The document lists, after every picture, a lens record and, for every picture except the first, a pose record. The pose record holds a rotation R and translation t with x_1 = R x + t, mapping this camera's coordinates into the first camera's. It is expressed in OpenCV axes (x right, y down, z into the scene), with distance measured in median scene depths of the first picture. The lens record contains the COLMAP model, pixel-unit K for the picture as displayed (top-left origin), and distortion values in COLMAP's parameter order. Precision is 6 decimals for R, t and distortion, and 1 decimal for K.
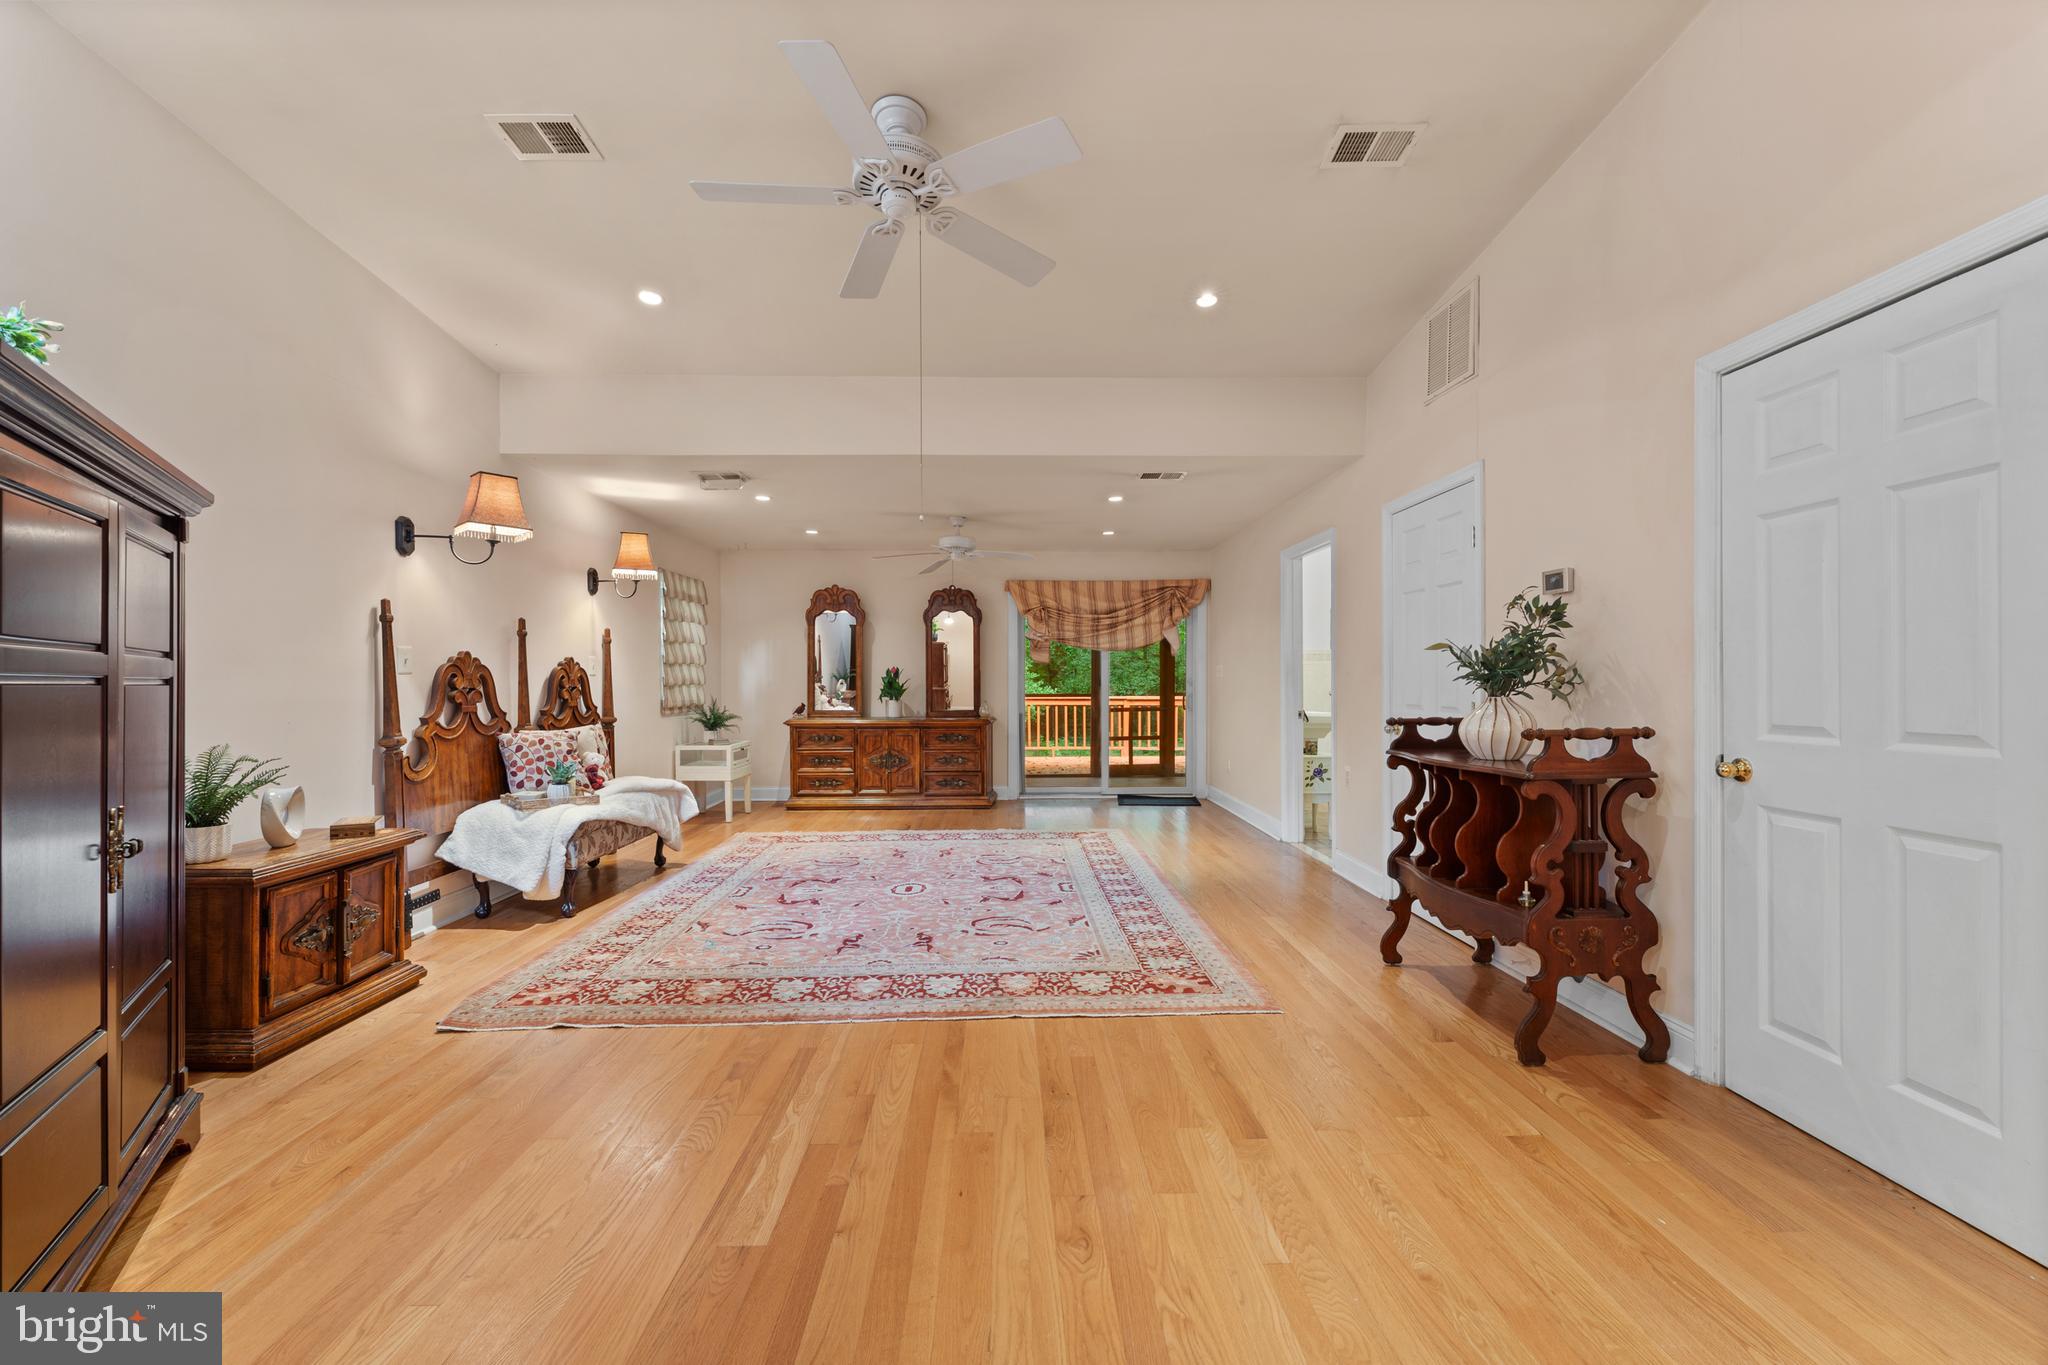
lens RADIAL K [[811.3, 0, 1026.9], [0, 811.3, 666.4], [0, 0, 1]] dist [0.000479, -0.000209]
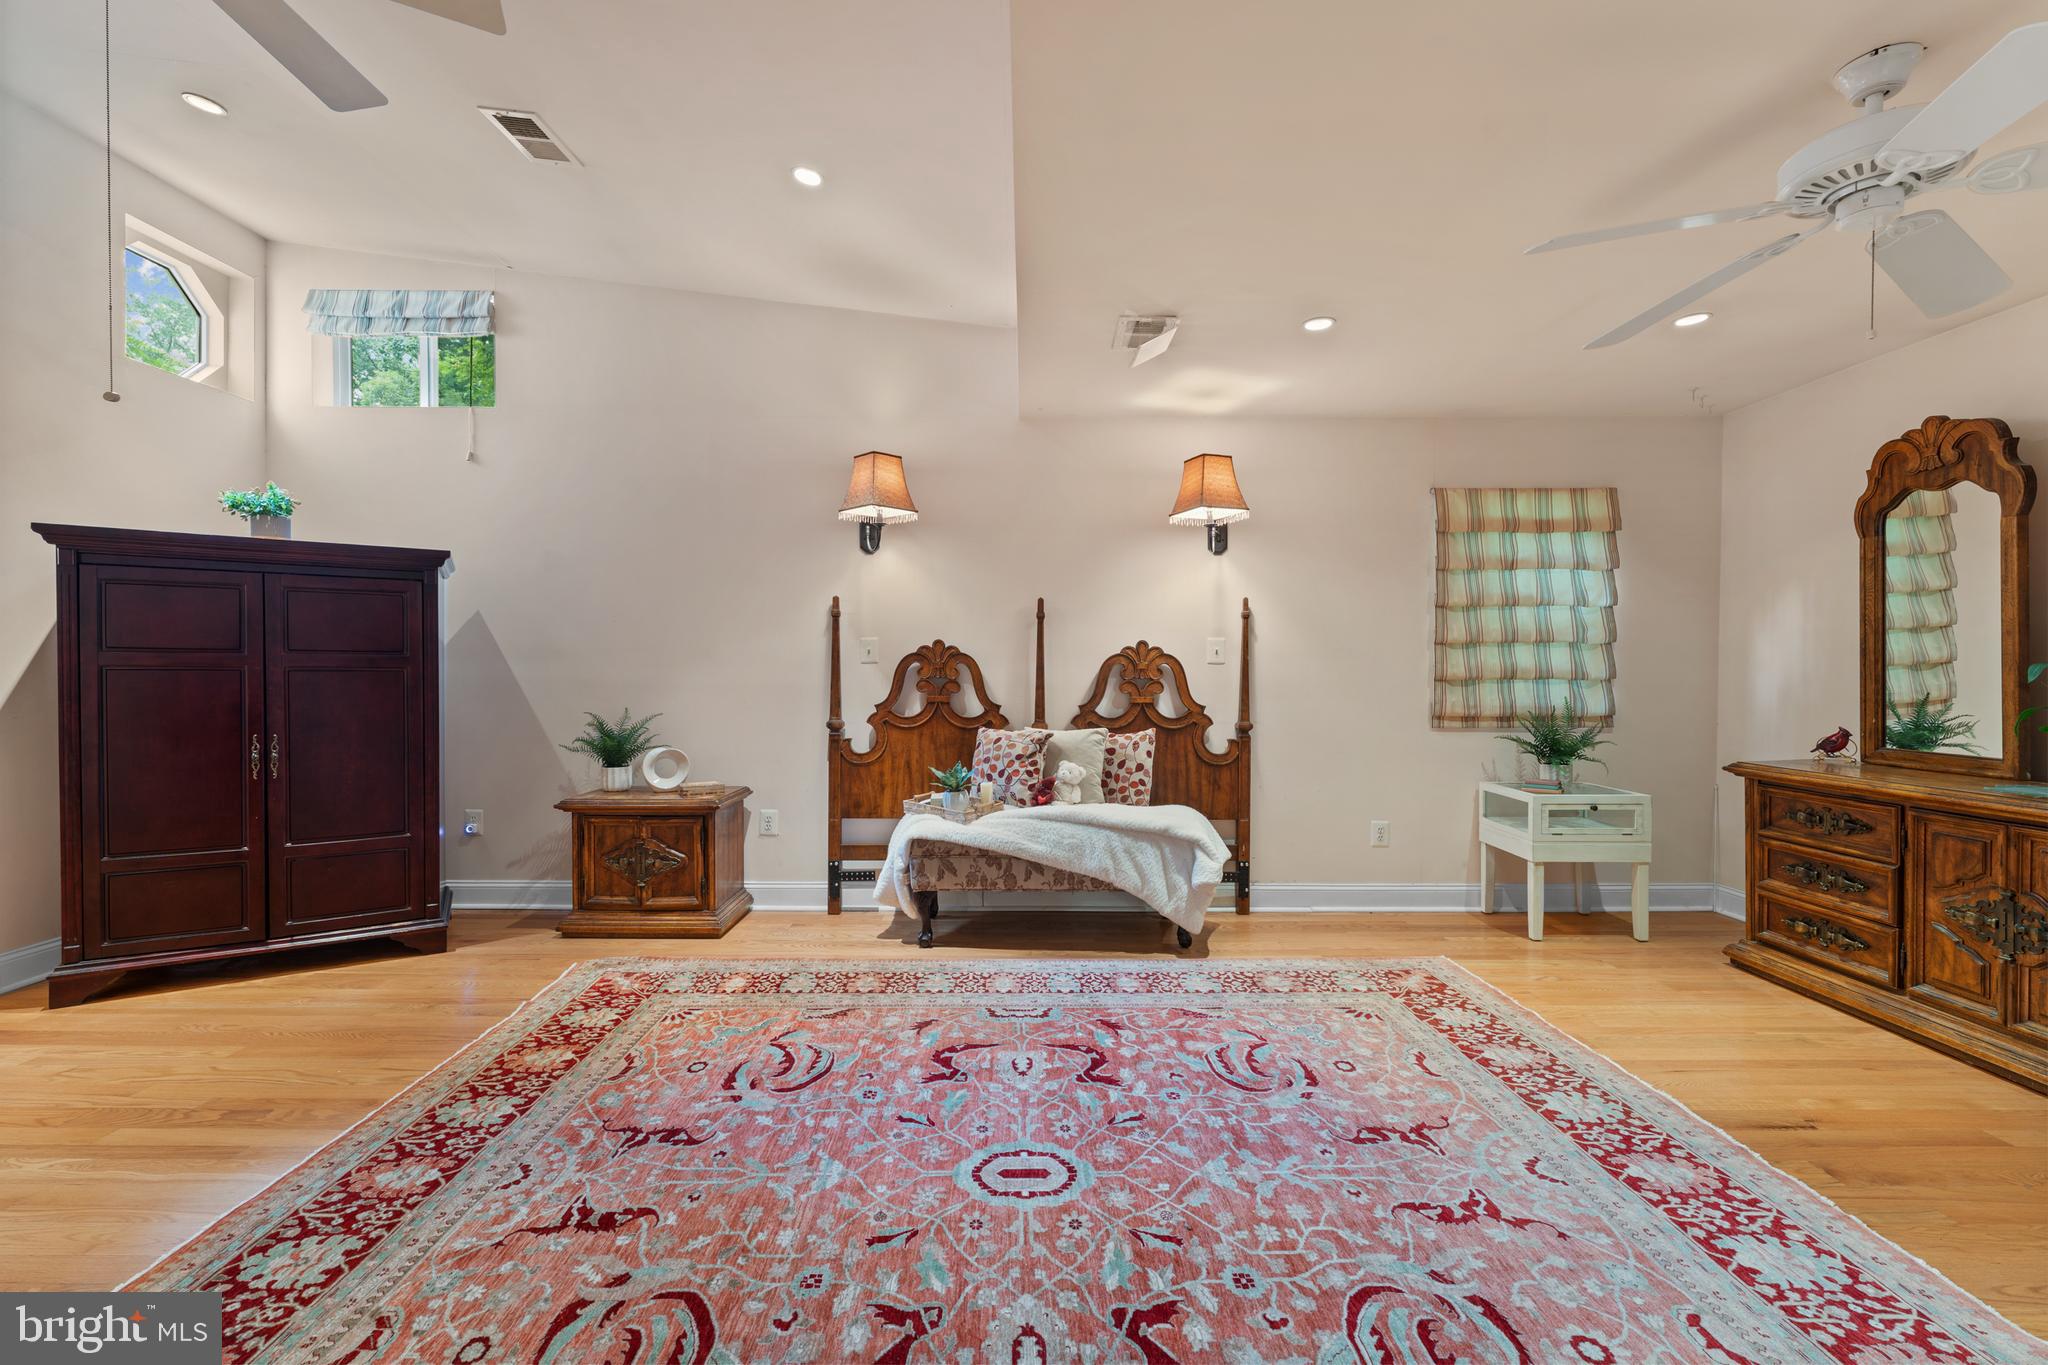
lens RADIAL K [[843.6, 0, 1021.7], [0, 843.6, 679.3], [0, 0, 1]] dist [0.000048, 0.000001]
pose [[-0.032101, 0.012669, -0.999404, 0.374360], [0.013959, 0.999828, 0.012226, 0.021165], [0.999387, -0.013558, -0.032272, 1.343457]]
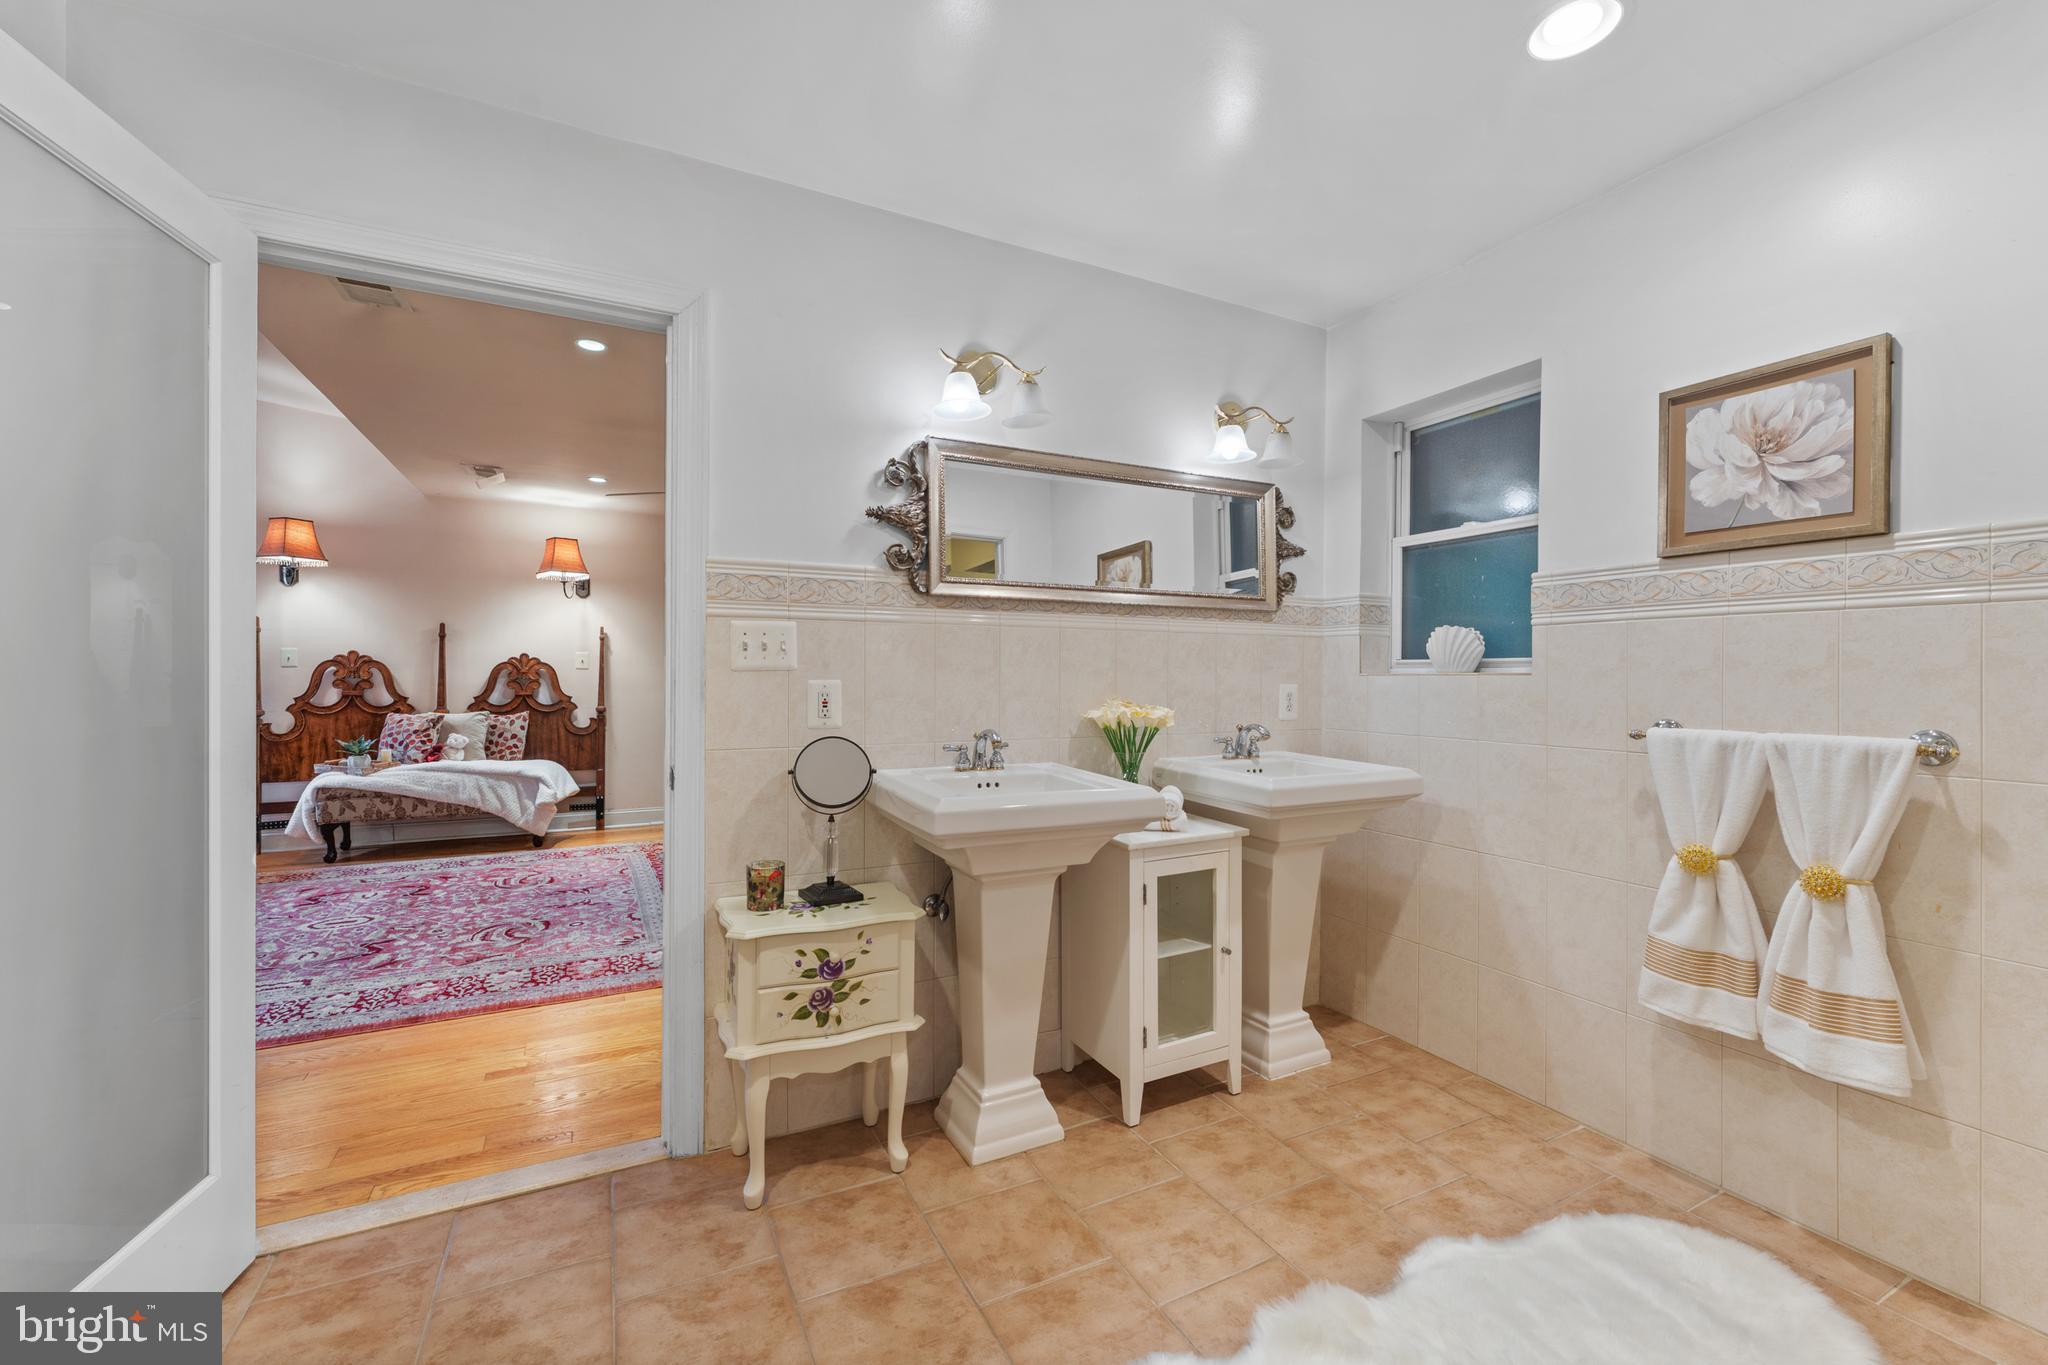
lens RADIAL K [[823.6, 0, 1022.0], [0, 823.6, 683.3], [0, 0, 1]] dist [0.000031, -0.000609]
pose [[0.427187, 0.011046, -0.904096, 1.208763], [0.009638, 0.999813, 0.016770, 0.028323], [0.904112, -0.015878, 0.427001, 1.685199]]
